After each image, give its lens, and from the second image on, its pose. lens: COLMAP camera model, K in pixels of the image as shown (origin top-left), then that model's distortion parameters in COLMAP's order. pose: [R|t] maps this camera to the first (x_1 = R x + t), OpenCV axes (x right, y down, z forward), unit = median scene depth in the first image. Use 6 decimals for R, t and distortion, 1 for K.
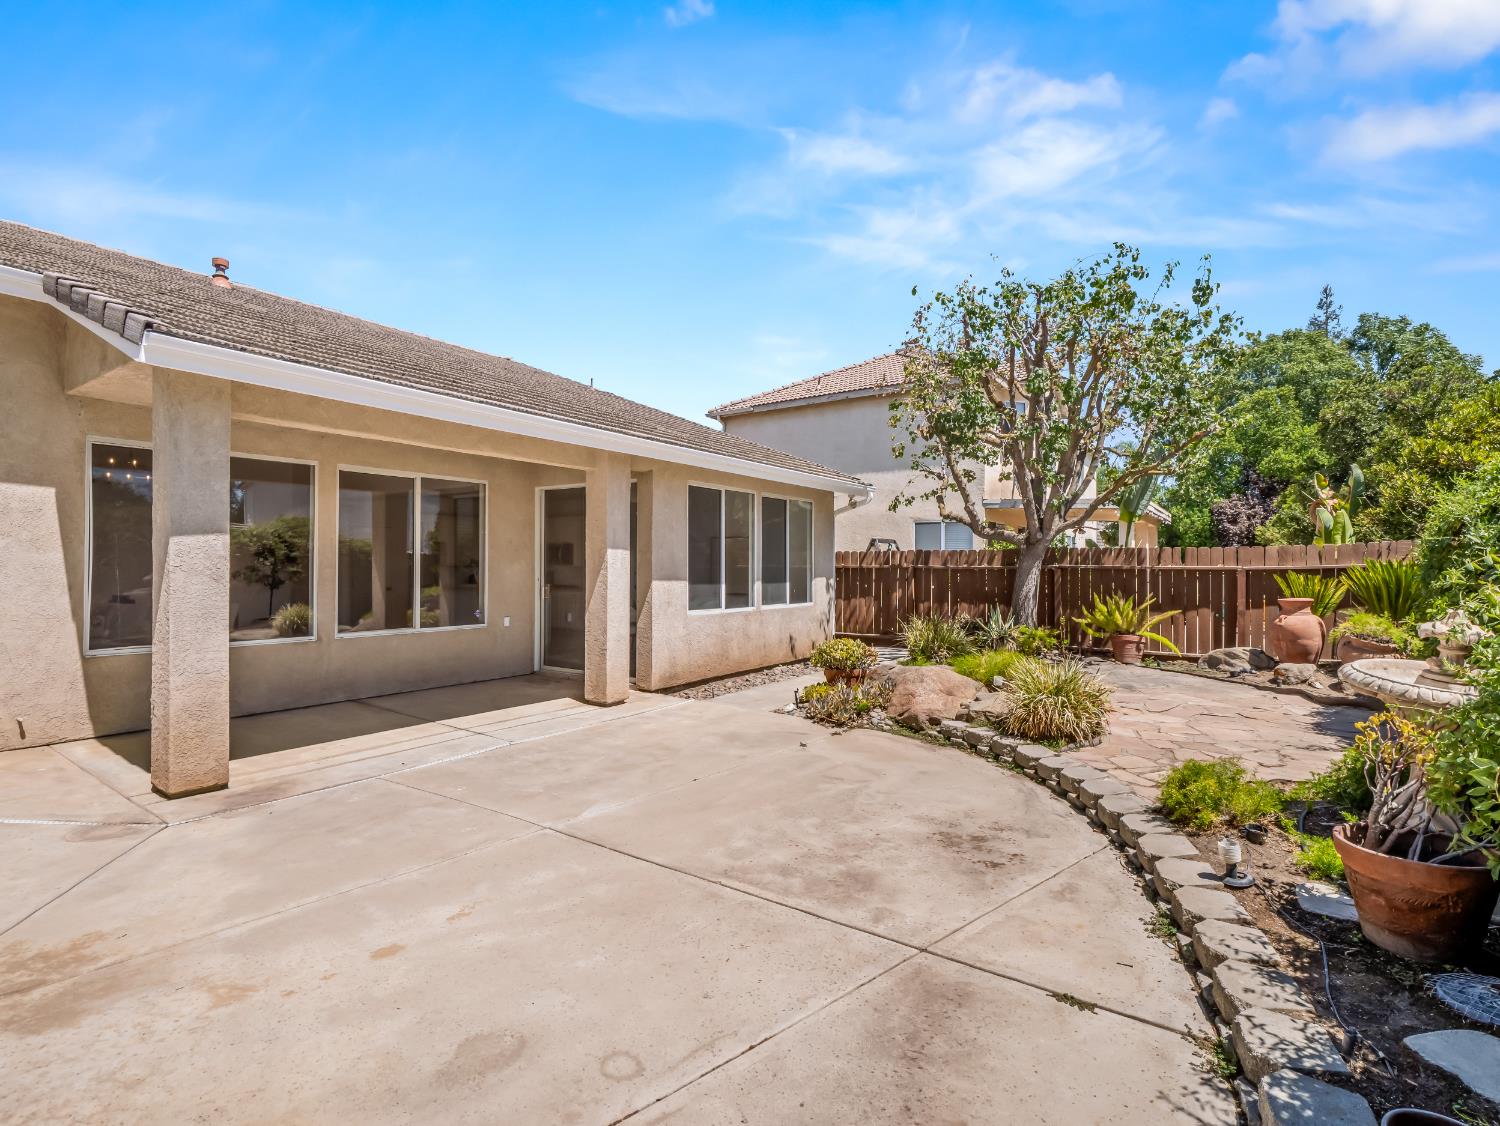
lens RADIAL K [[723.1, 0, 750.0], [0, 723.1, 563.0], [0, 0, 1]] dist [-0.011878, 0.000074]
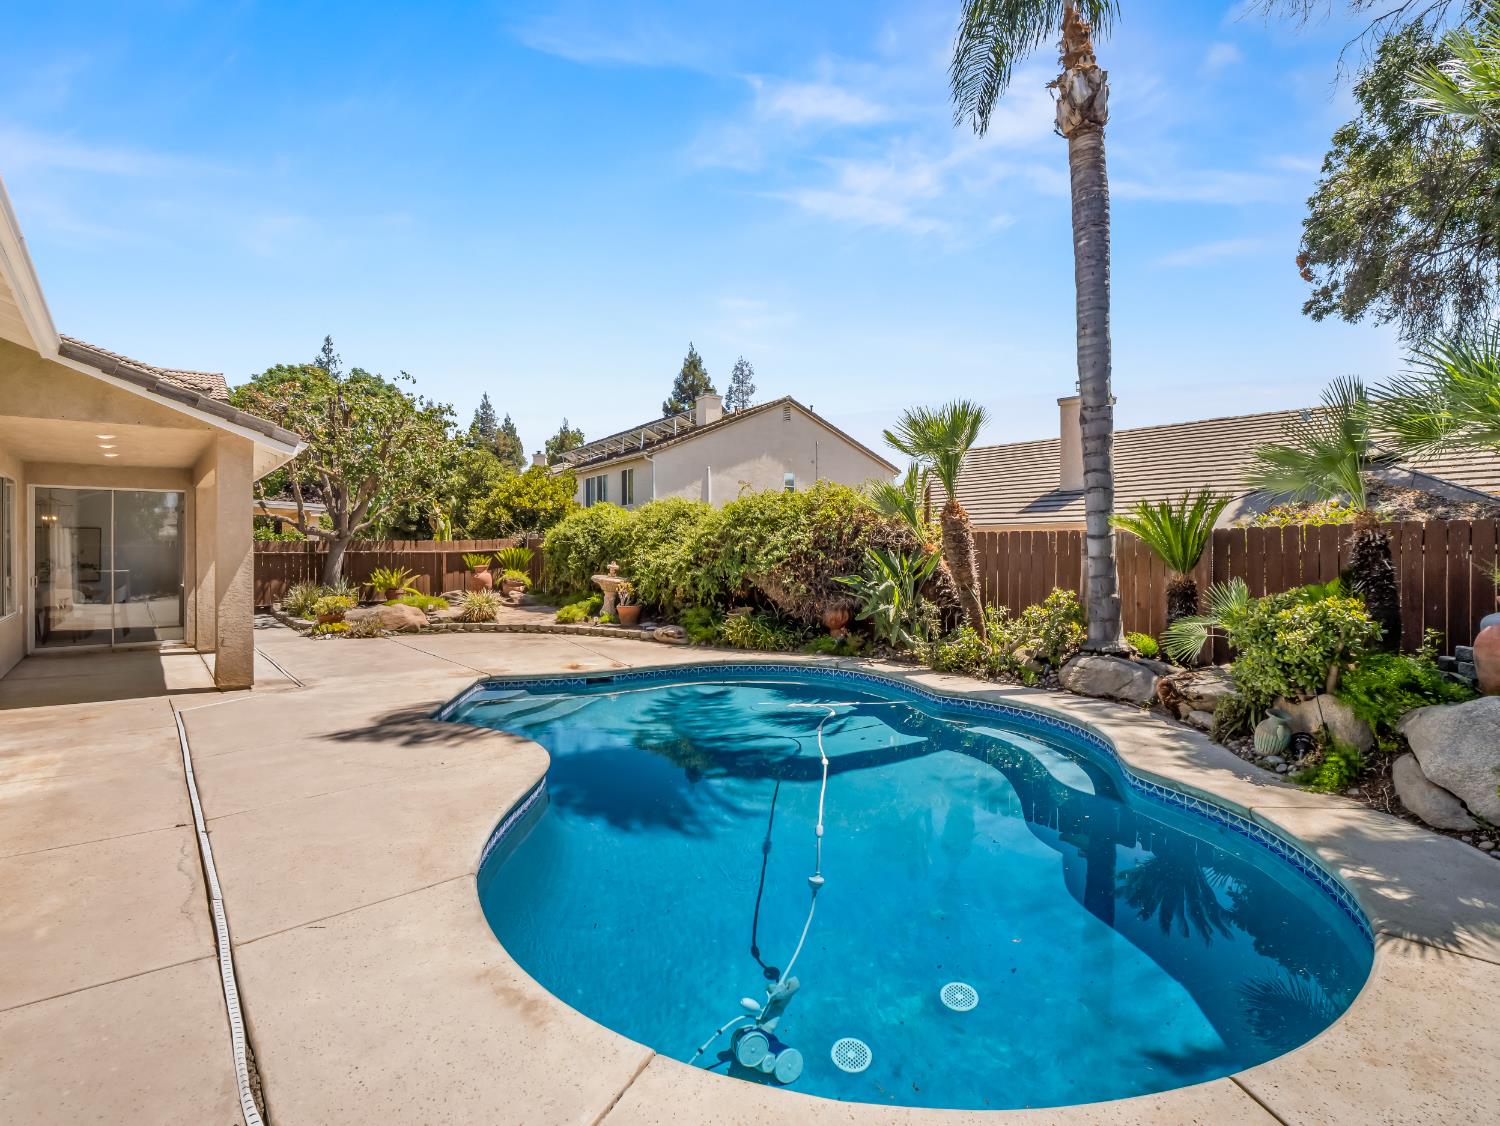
lens RADIAL K [[721.2, 0, 750.7], [0, 721.2, 552.2], [0, 0, 1]] dist [-0.001343, -0.000209]
pose [[0.251940, -0.010729, 0.967683, -2.308270], [0.001409, 0.999942, 0.010720, -0.027719], [-0.967742, -0.001337, 0.251941, -0.687113]]
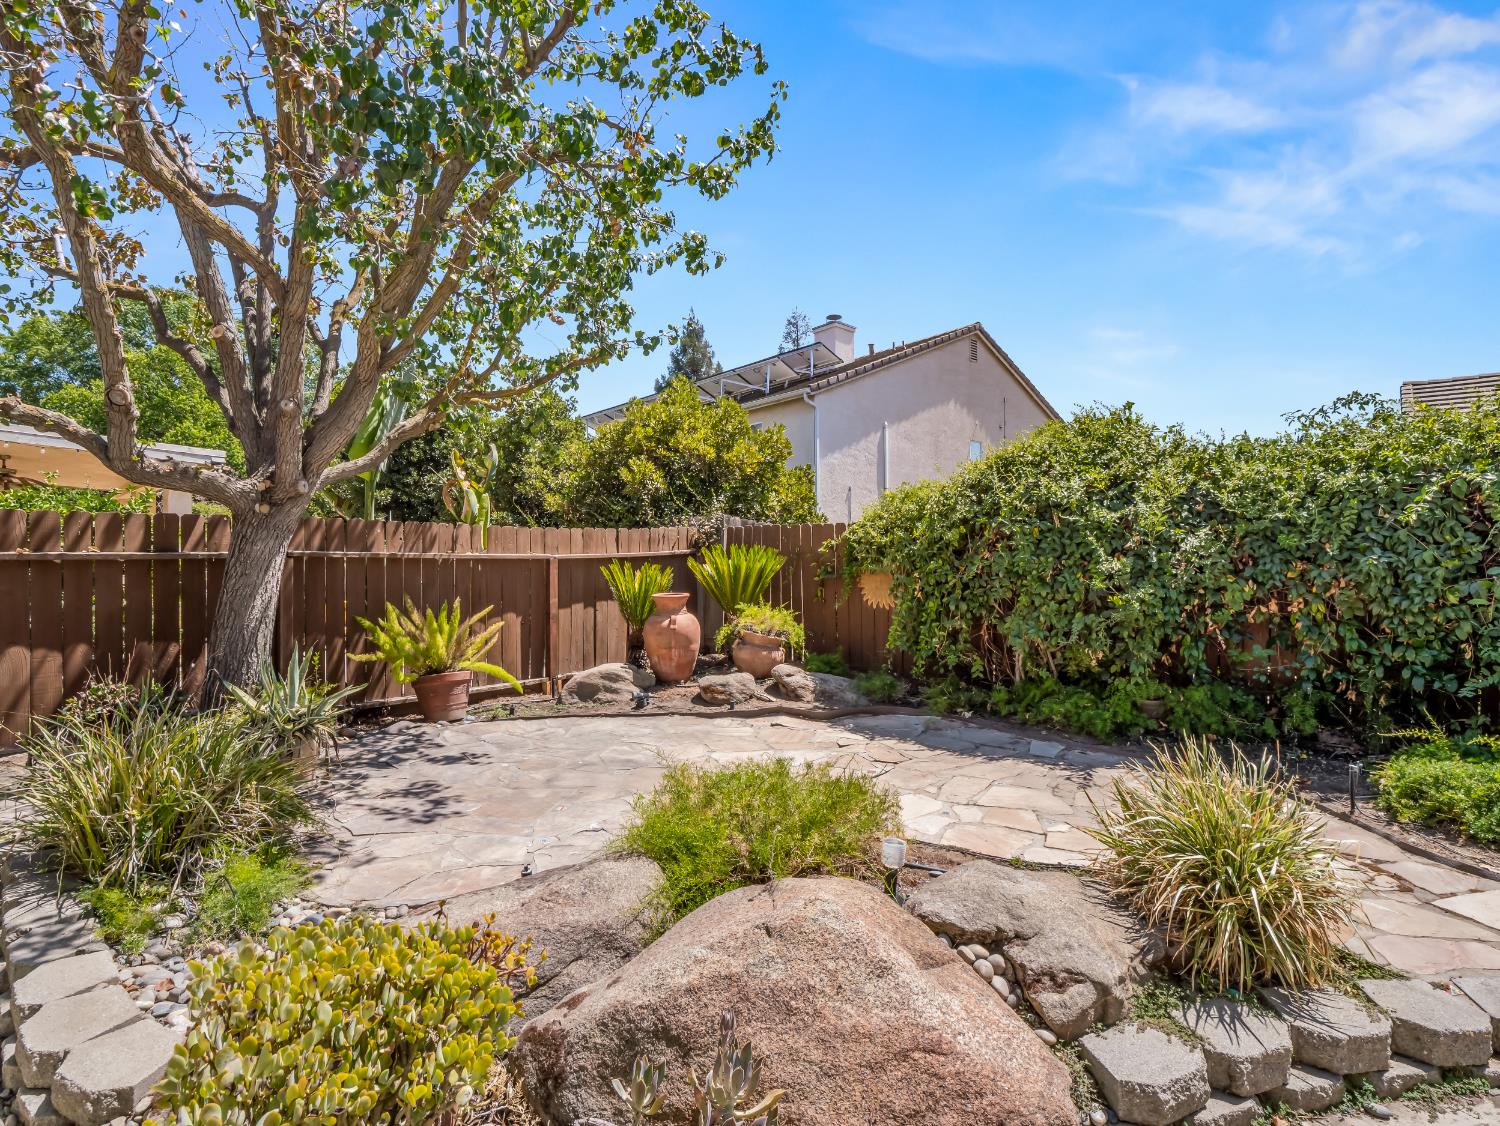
lens RADIAL K [[723.1, 0, 750.0], [0, 723.1, 563.0], [0, 0, 1]] dist [-0.011878, 0.000074]
pose [[0.135352, -0.004311, 0.990788, -0.041428], [0.000670, 0.999991, 0.004260, 0.025106], [-0.990797, 0.000087, 0.135353, 1.620120]]
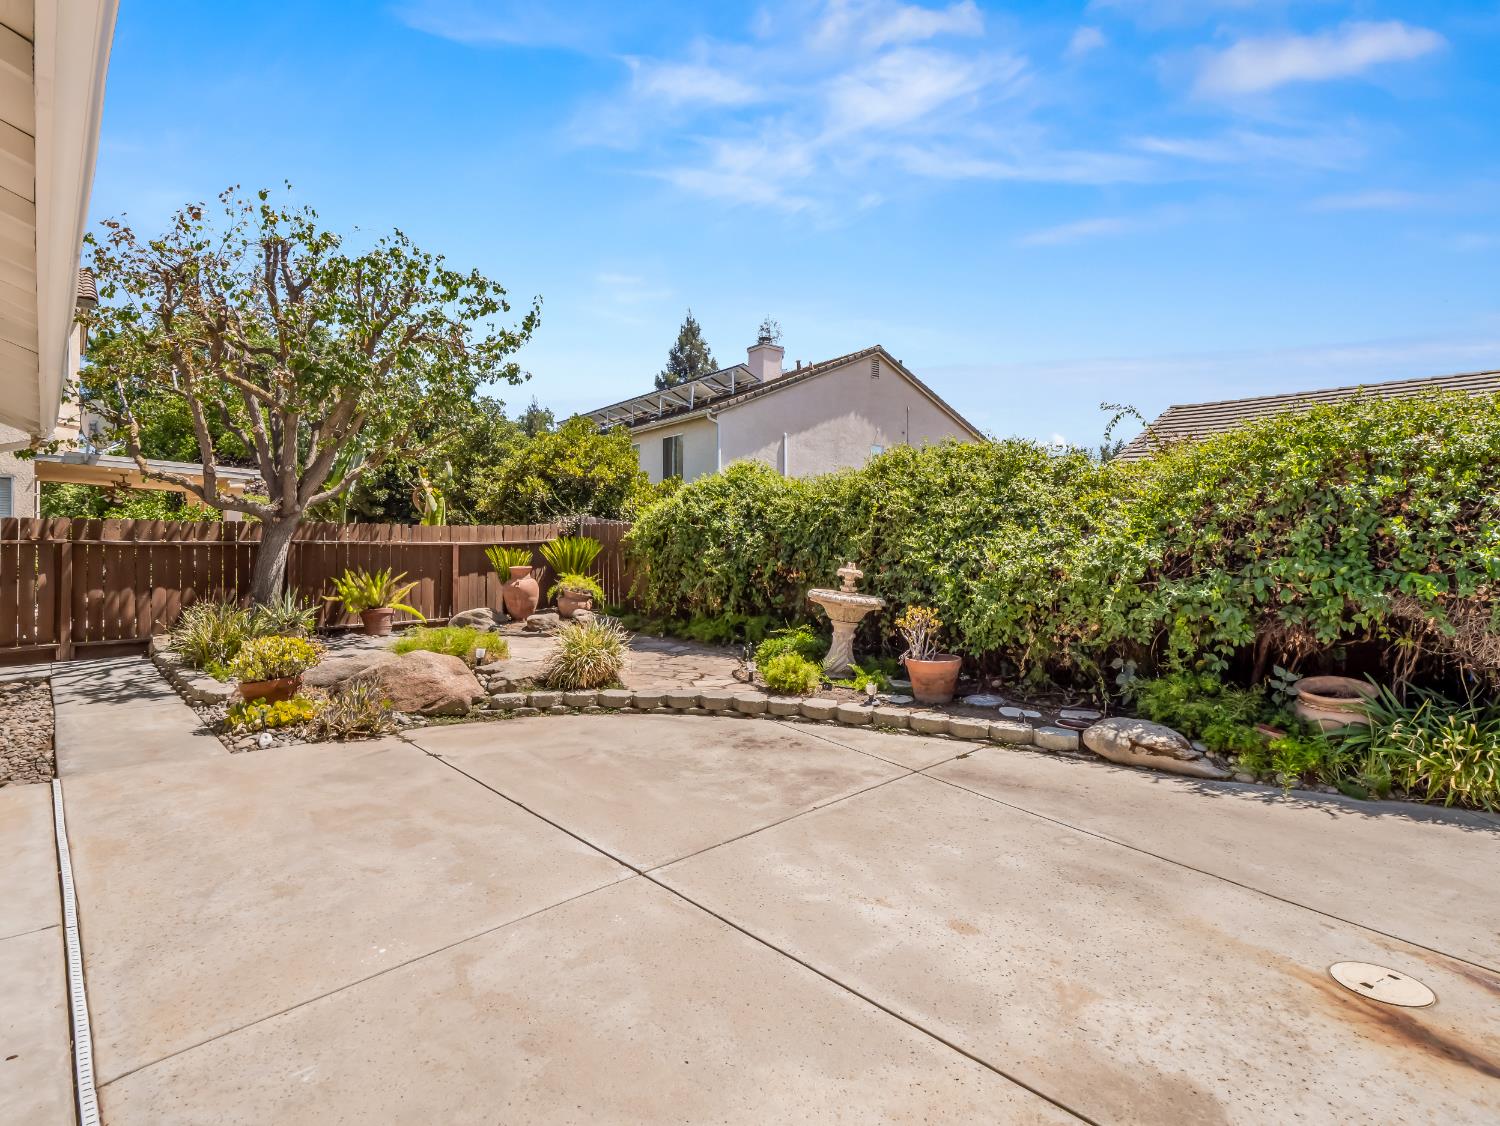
lens RADIAL K [[736.6, 0, 743.7], [0, 736.6, 552.0], [0, 0, 1]] dist [-0.011676, -0.000193]
pose [[0.194001, -0.011225, 0.980937, -0.961872], [-0.006142, 0.999901, 0.012657, 0.006940], [-0.980982, -0.008480, 0.193913, 0.683993]]
